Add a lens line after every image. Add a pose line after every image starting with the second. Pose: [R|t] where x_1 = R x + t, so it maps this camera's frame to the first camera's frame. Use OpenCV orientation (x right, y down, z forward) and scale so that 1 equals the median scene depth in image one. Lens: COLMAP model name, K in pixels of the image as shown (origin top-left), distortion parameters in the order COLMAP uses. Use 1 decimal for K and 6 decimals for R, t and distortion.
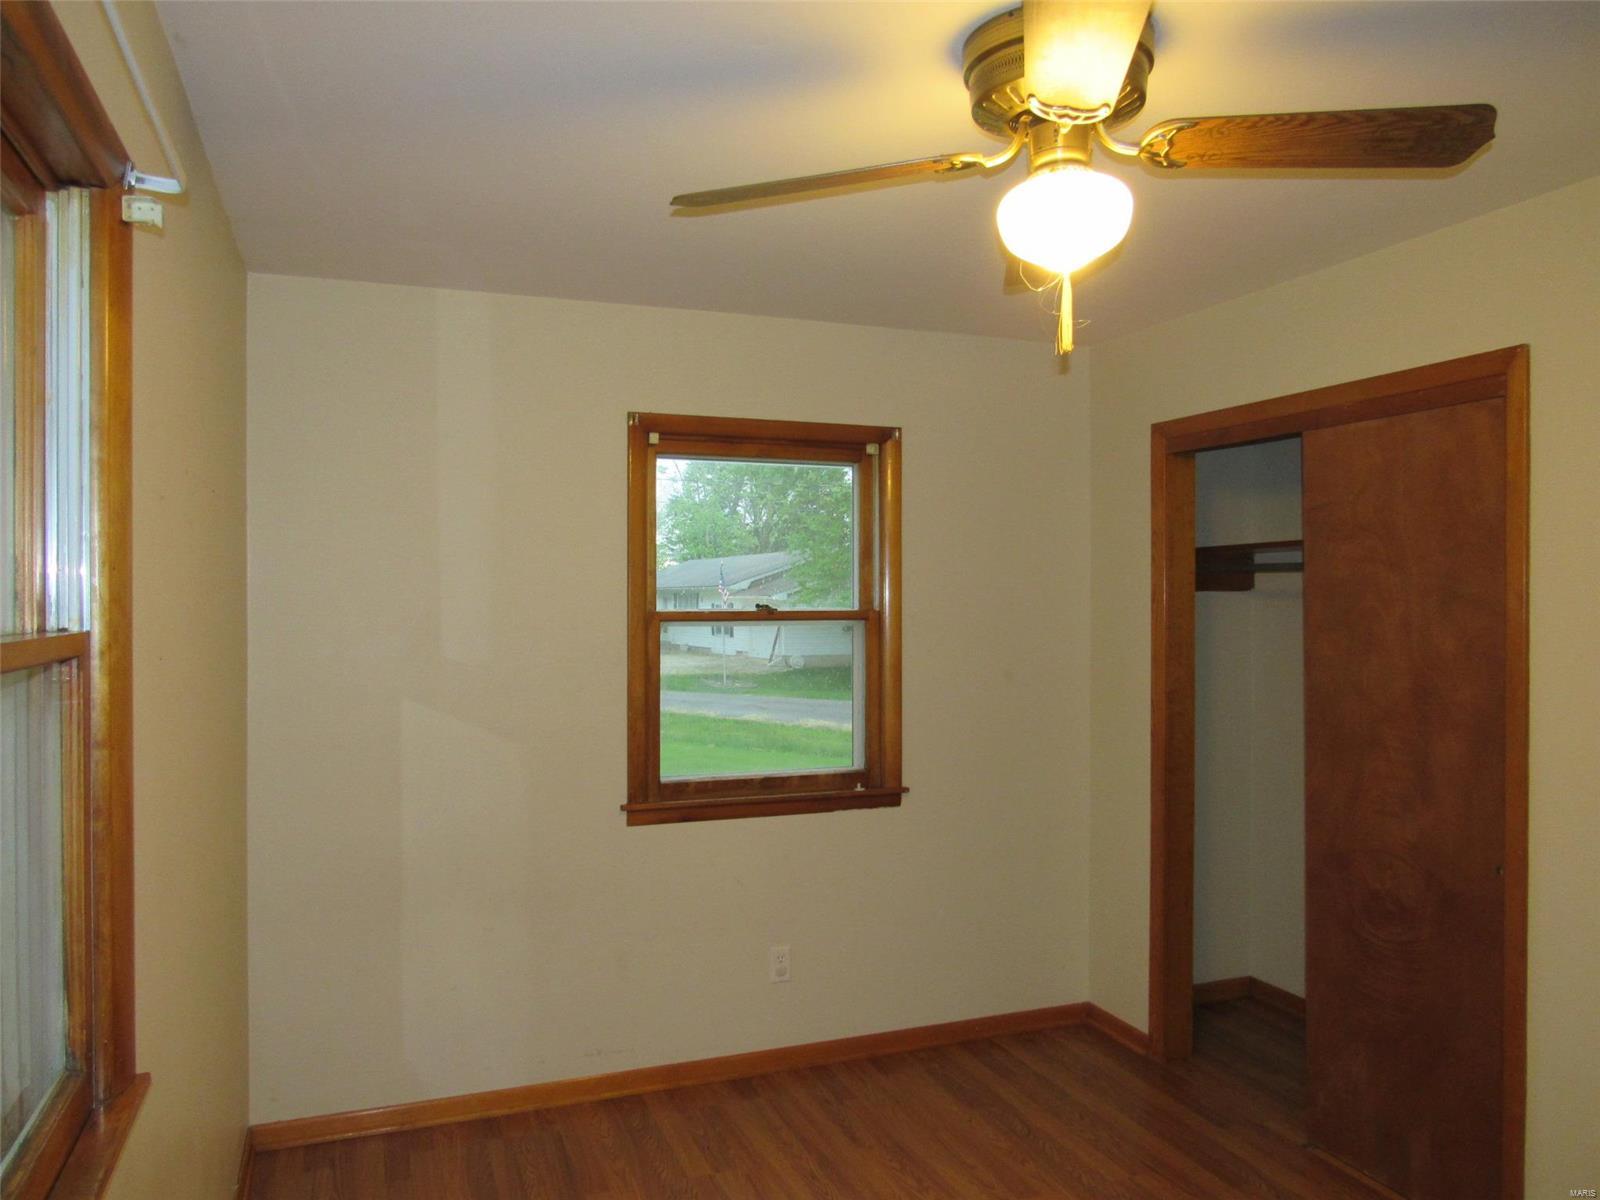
lens RADIAL K [[1163.0, 0, 800.0], [0, 1163.0, 600.0], [0, 0, 1]] dist [-0.005739, -0.003856]
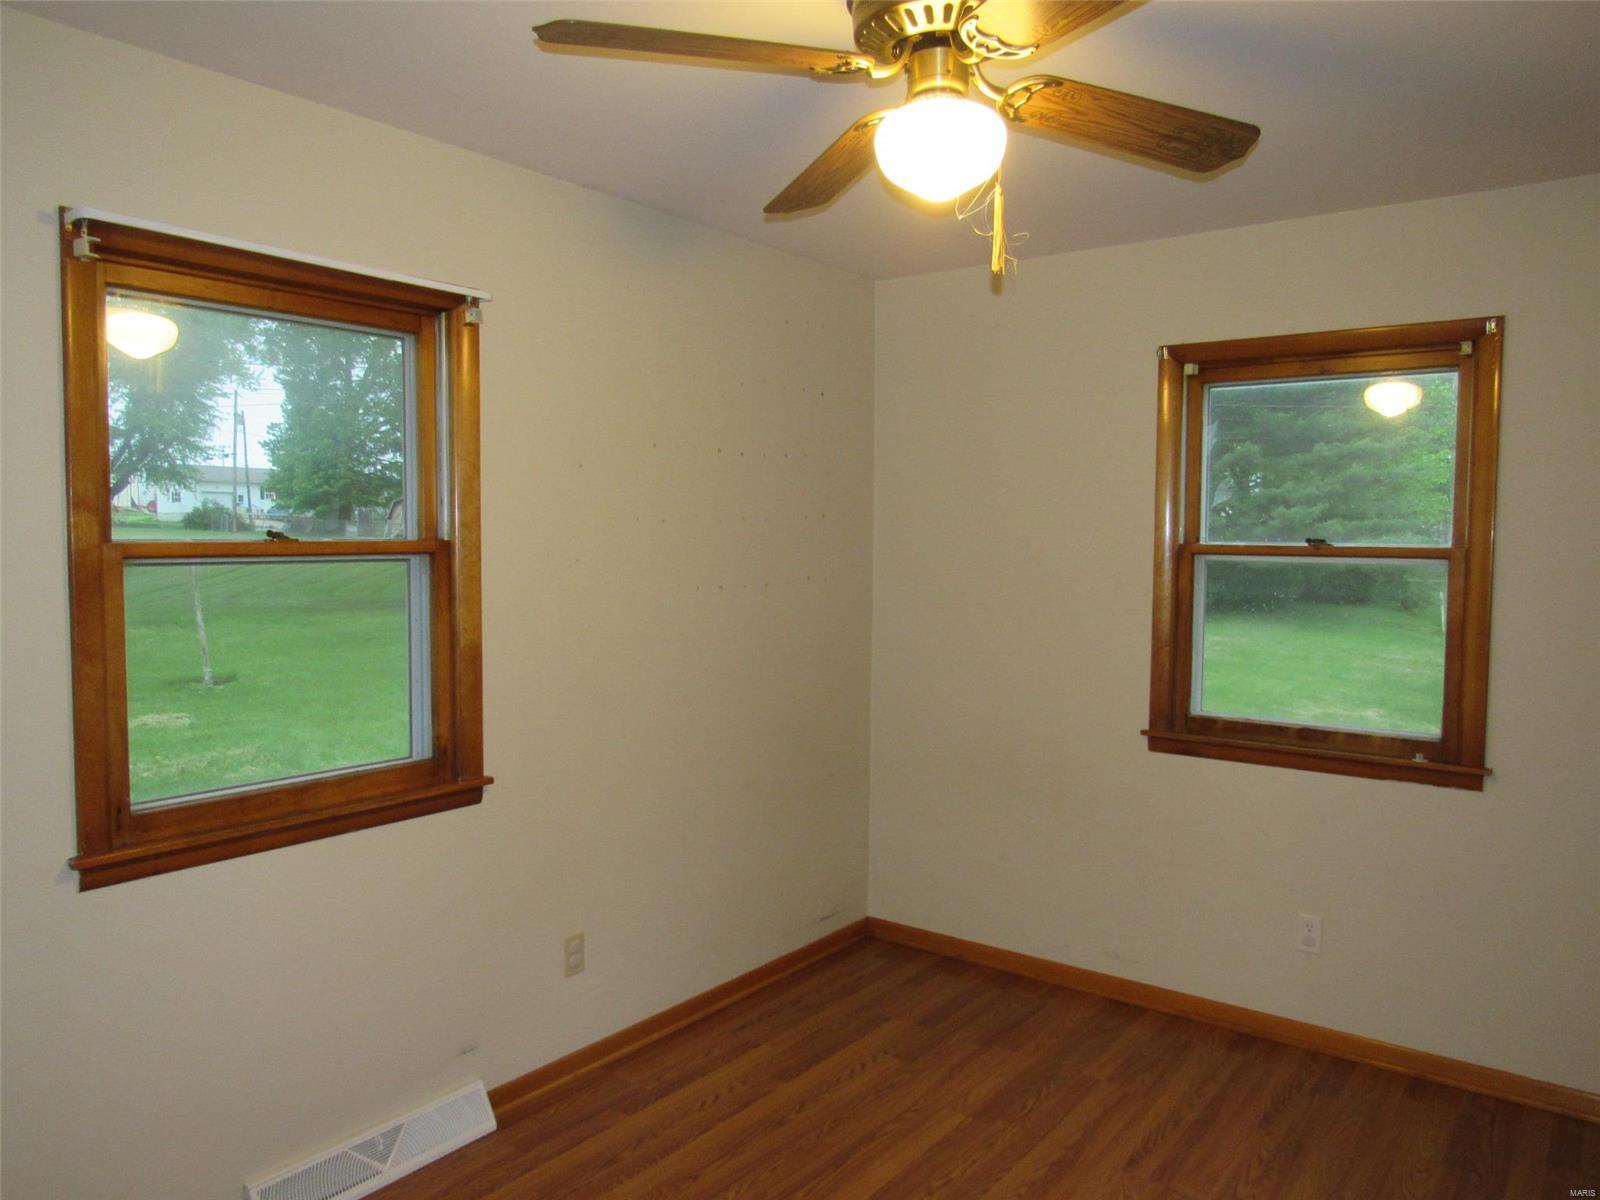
lens RADIAL K [[1170.2, 0, 814.7], [0, 1170.2, 600.8], [0, 0, 1]] dist [0.005180, 0.001643]
pose [[0.530080, 0.053351, -0.846268, 0.562781], [-0.010390, 0.998352, 0.056431, 0.004929], [0.847884, -0.021120, 0.529761, 0.195780]]
